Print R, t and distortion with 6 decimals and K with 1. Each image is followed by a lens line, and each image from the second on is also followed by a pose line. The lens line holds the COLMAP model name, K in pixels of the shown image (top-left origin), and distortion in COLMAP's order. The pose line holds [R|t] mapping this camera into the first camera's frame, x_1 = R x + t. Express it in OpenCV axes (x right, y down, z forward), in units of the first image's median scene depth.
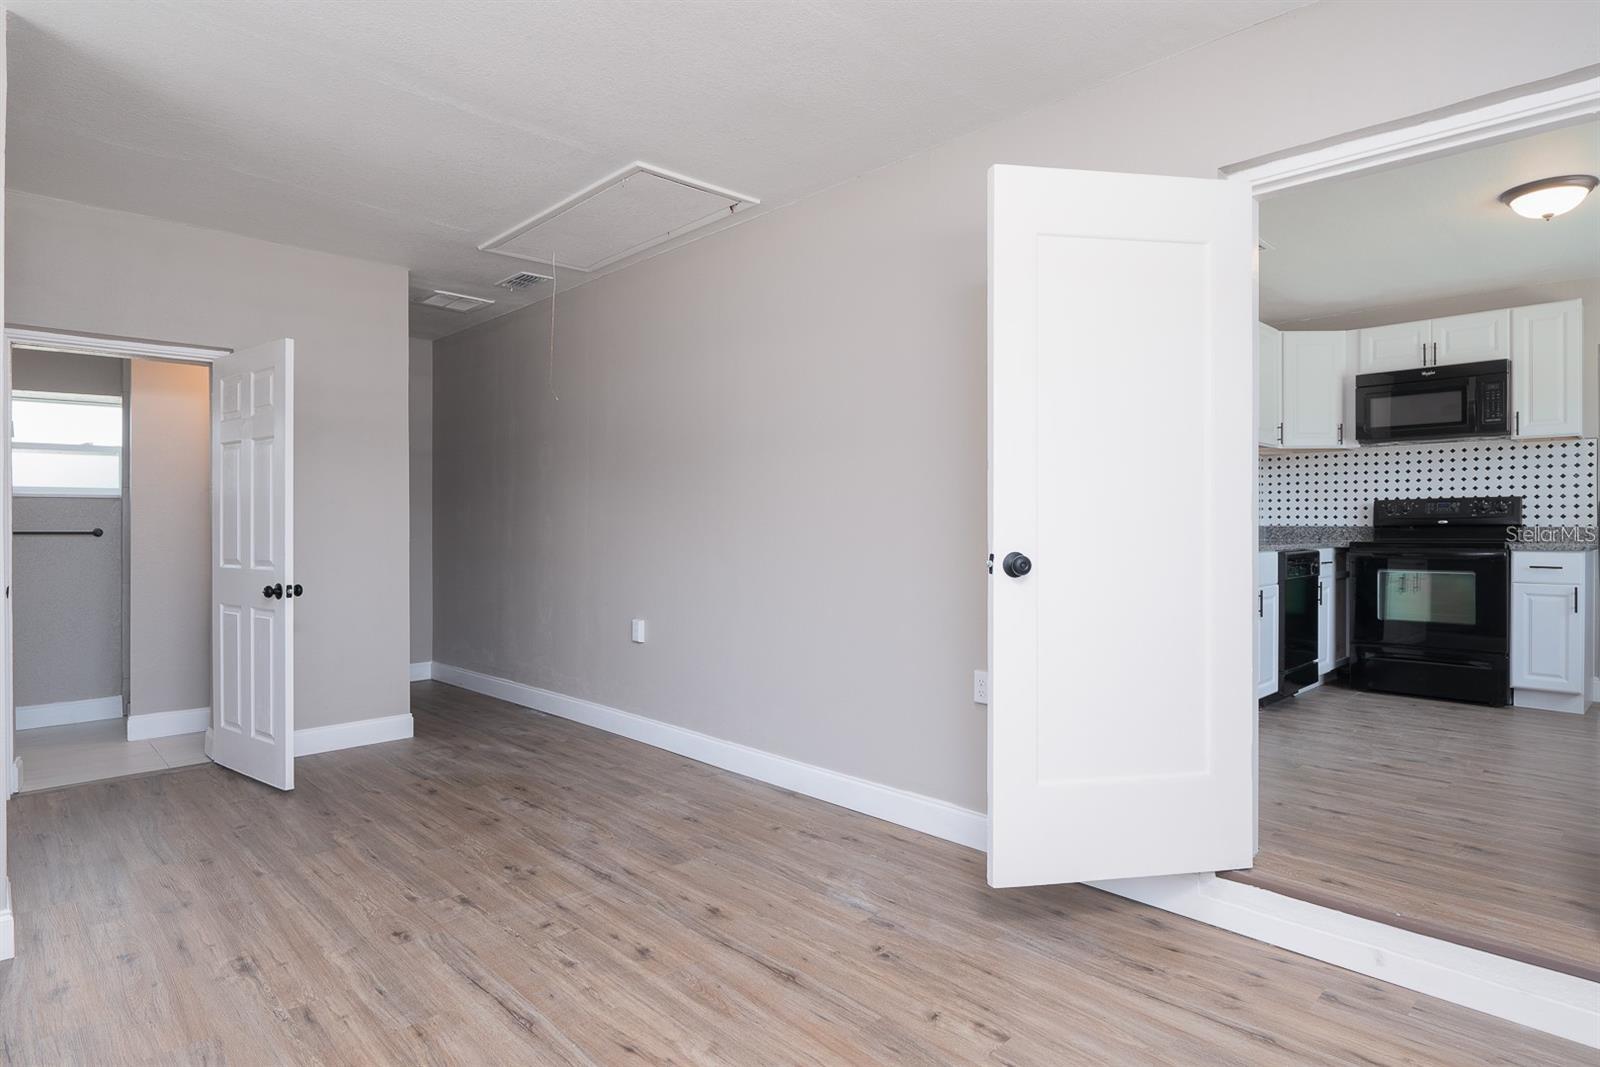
lens RADIAL K [[874.7, 0, 799.5], [0, 874.7, 529.0], [0, 0, 1]] dist [-0.001000, 0.000047]
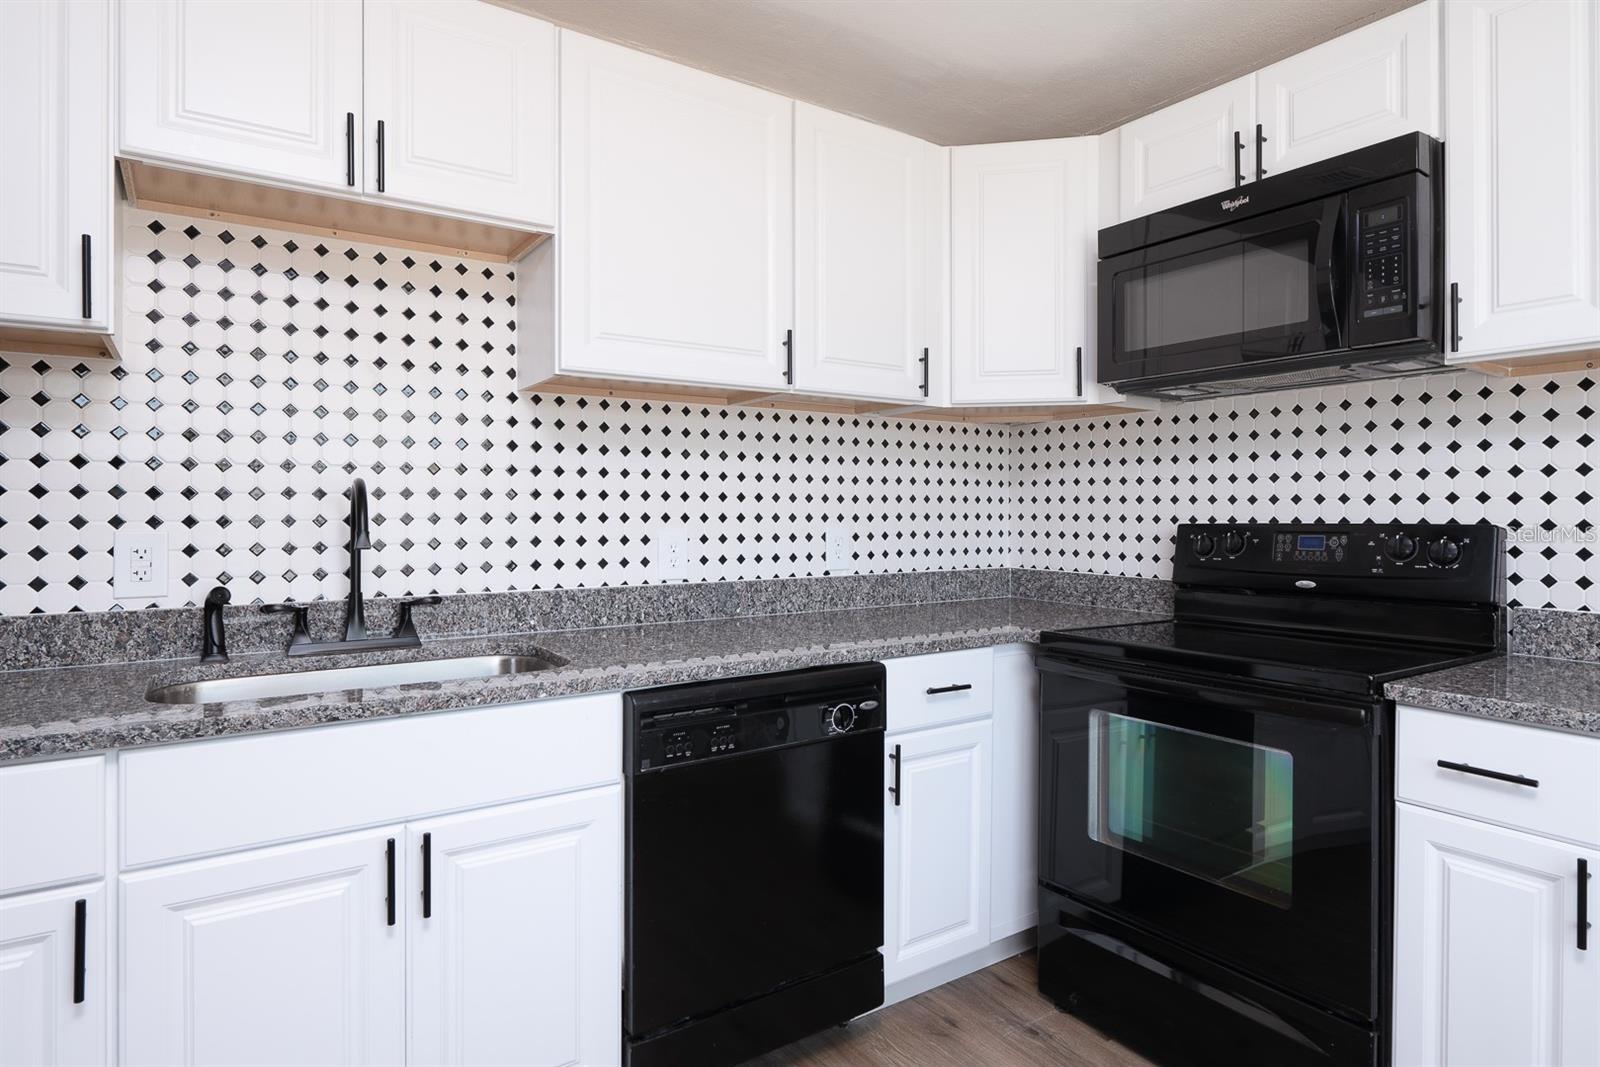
lens RADIAL K [[881.0, 0, 795.5], [0, 881.0, 508.7], [0, 0, 1]] dist [-0.005128, -0.001173]
pose [[0.983984, 0.001407, -0.178250, 0.589356], [-0.002178, 0.999989, -0.004125, -0.040919], [0.178242, 0.004447, 0.983977, 0.576463]]
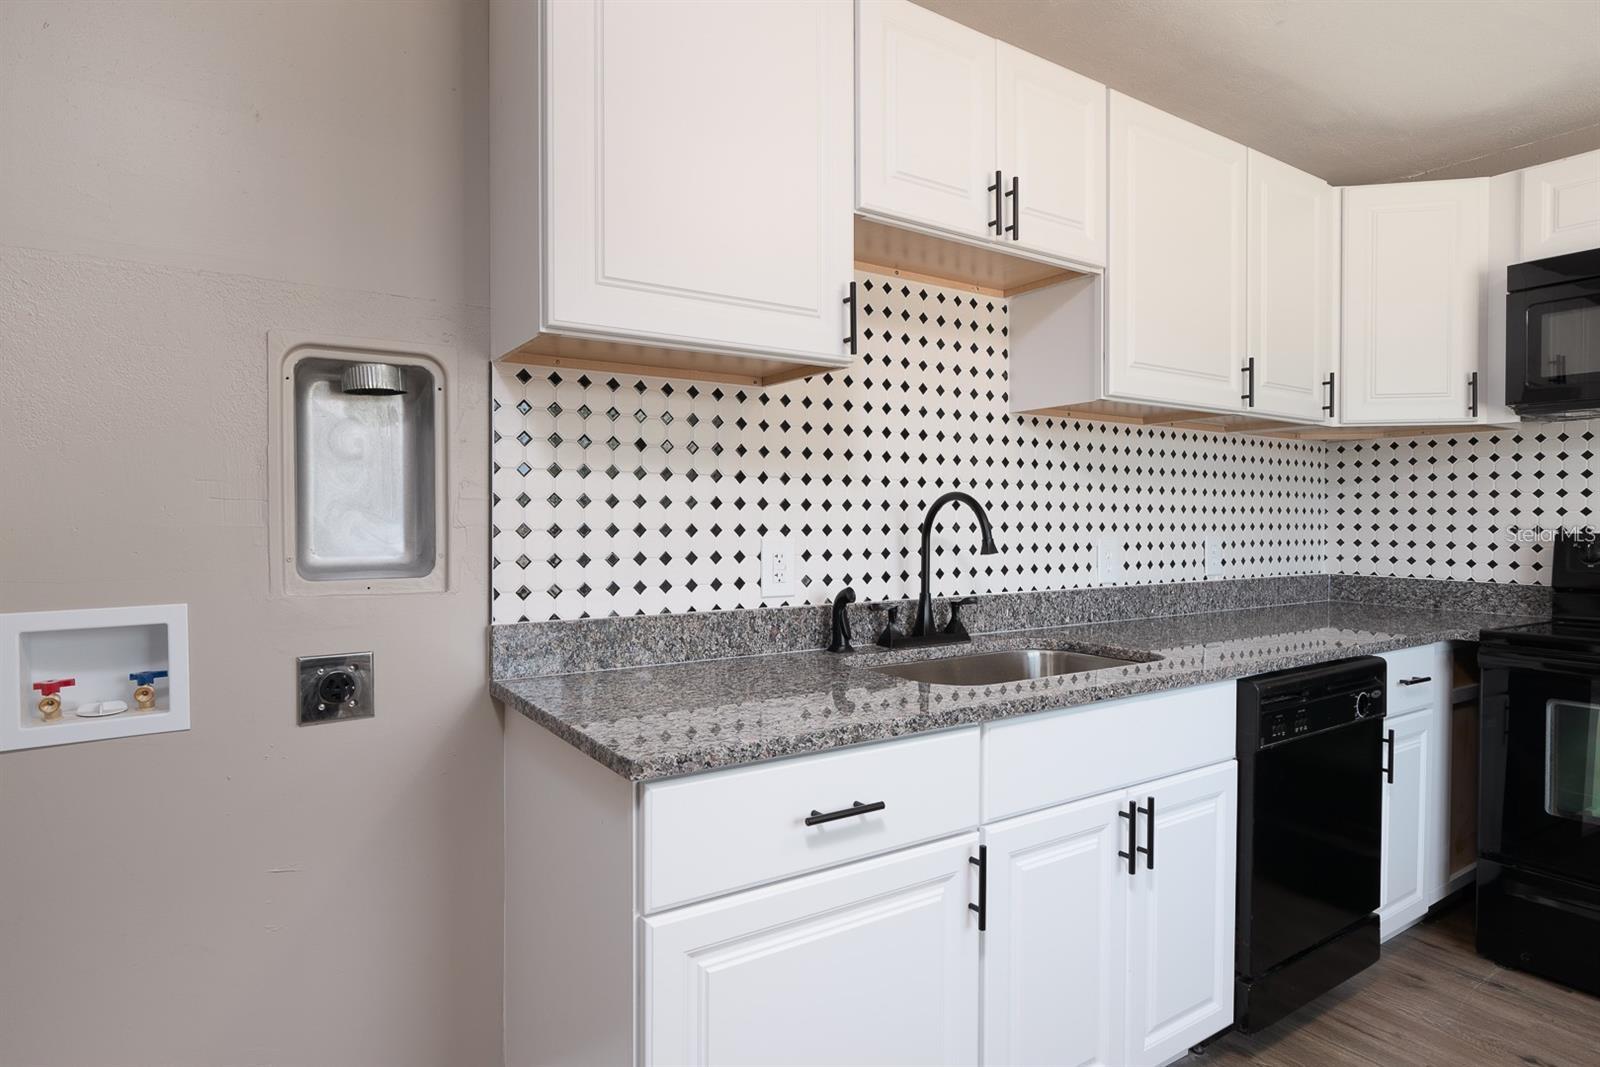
lens RADIAL K [[868.1, 0, 786.7], [0, 868.1, 531.5], [0, 0, 1]] dist [-0.003209, -0.000124]
pose [[0.981943, 0.005595, -0.189092, 0.361450], [-0.003597, 0.999934, 0.010907, -0.040250], [0.189141, -0.010030, 0.981899, 0.493515]]
